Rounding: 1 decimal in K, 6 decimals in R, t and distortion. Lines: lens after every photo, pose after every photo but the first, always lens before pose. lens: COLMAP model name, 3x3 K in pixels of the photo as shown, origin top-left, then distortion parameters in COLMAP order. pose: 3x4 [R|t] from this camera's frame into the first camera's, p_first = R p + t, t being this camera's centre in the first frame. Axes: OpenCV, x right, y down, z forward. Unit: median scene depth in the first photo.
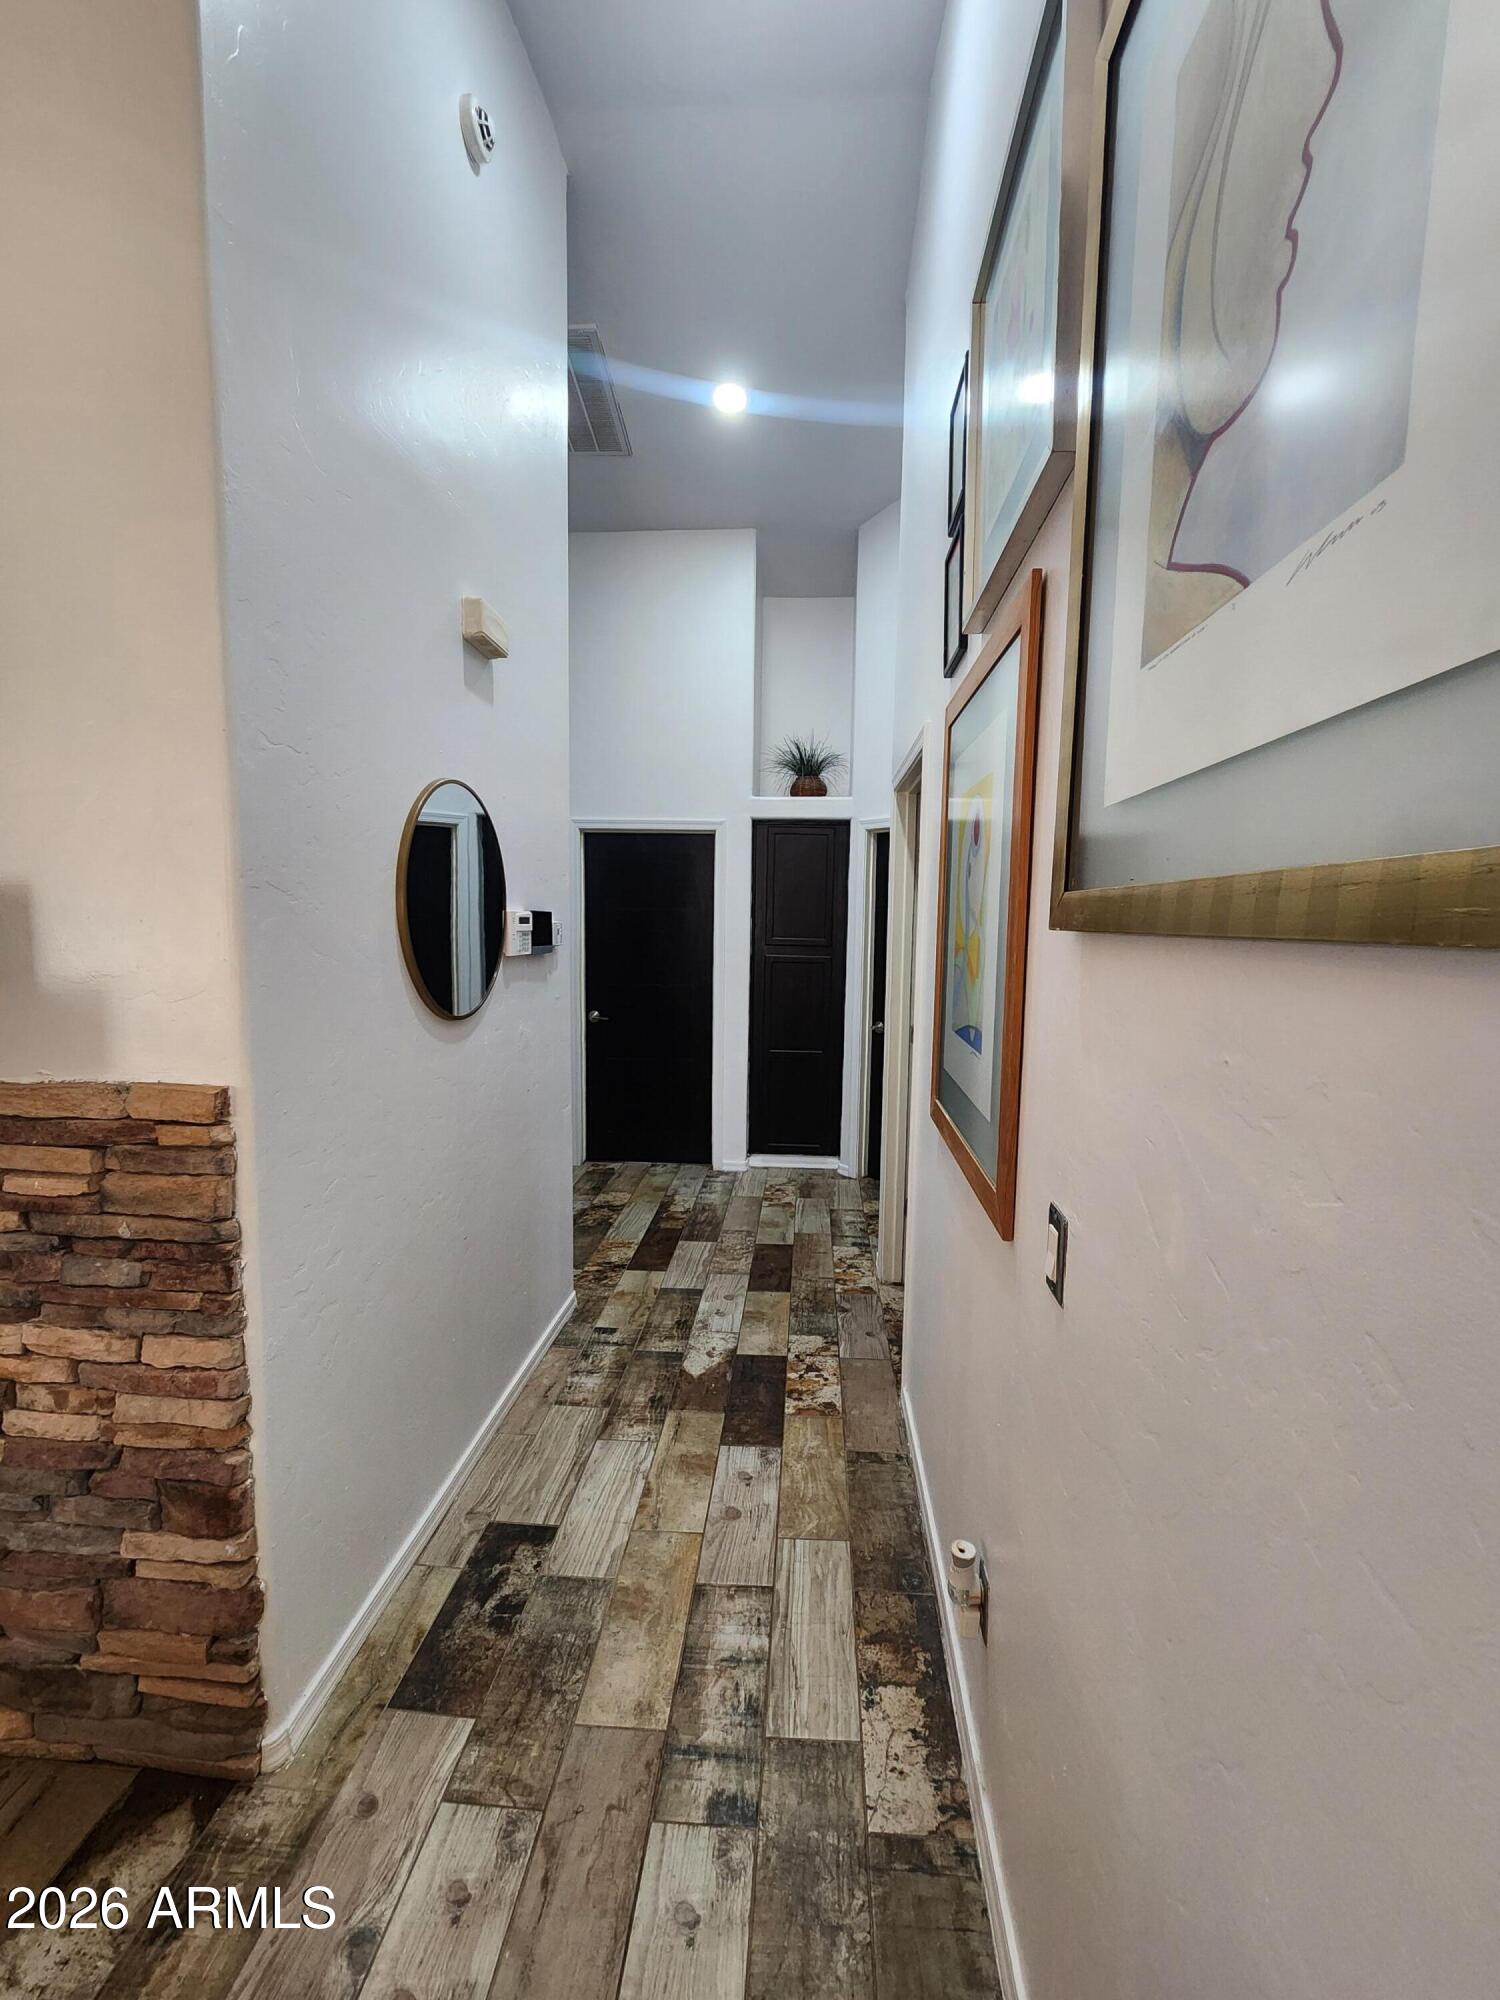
lens RADIAL K [[819.4, 0, 762.7], [0, 819.4, 1004.7], [0, 0, 1]] dist [0.003791, -0.002622]
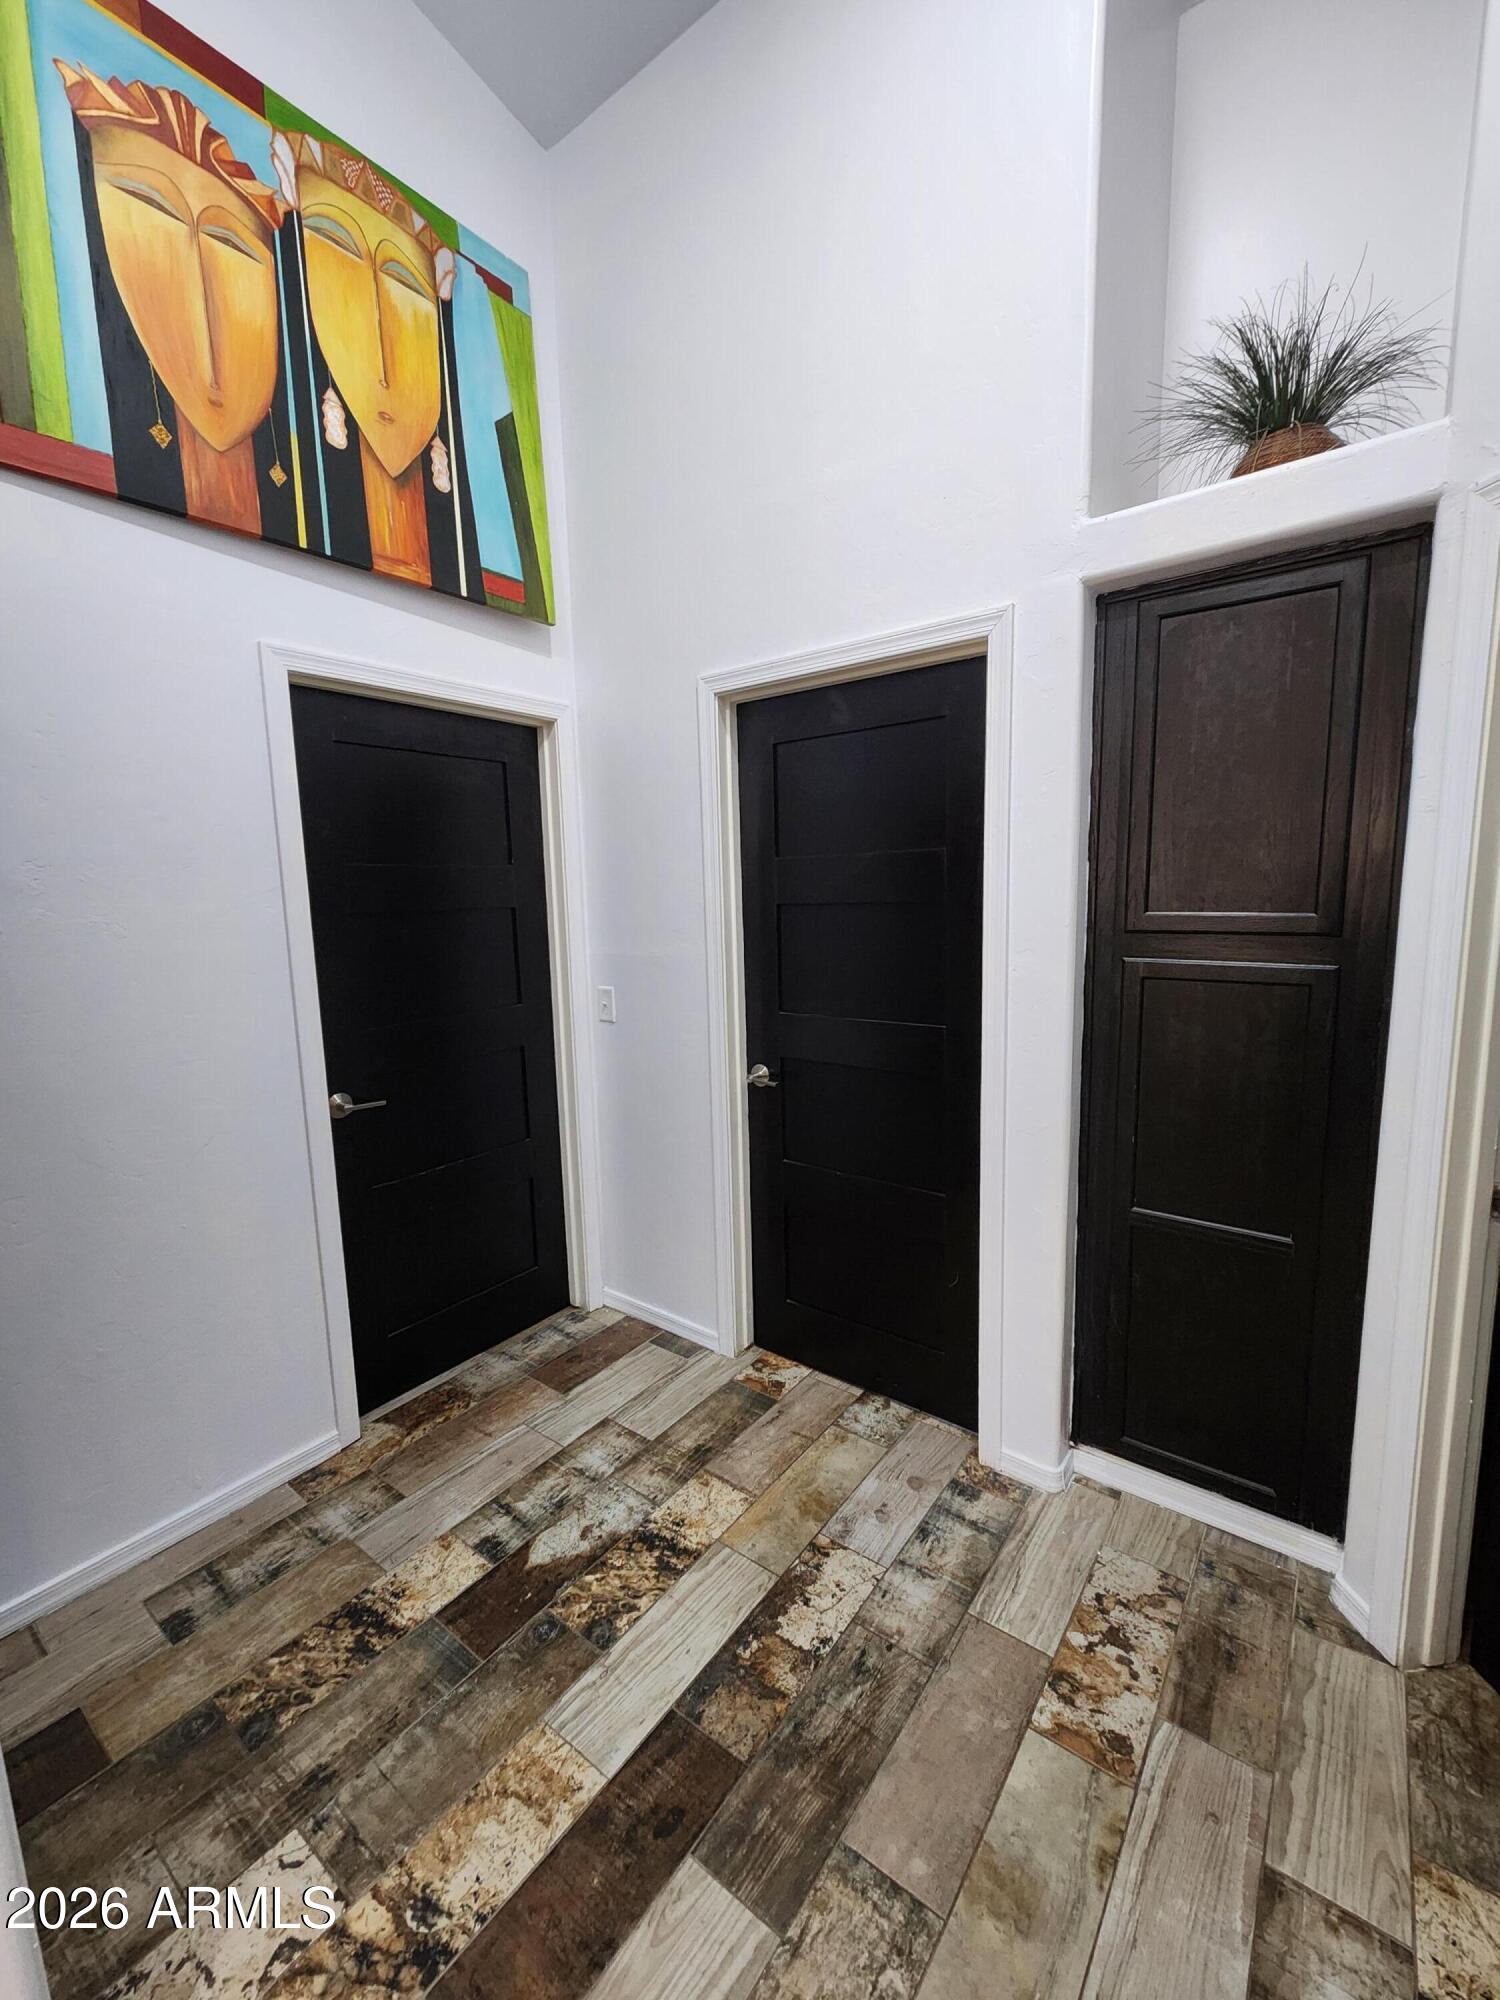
lens RADIAL K [[819.4, 0, 761.5], [0, 819.4, 1009.7], [0, 0, 1]] dist [0.003791, -0.002622]
pose [[0.839495, 0.043437, -0.541629, 0.068906], [-0.022358, 0.998717, 0.045441, -0.051753], [0.542908, -0.026038, 0.839389, 0.609372]]
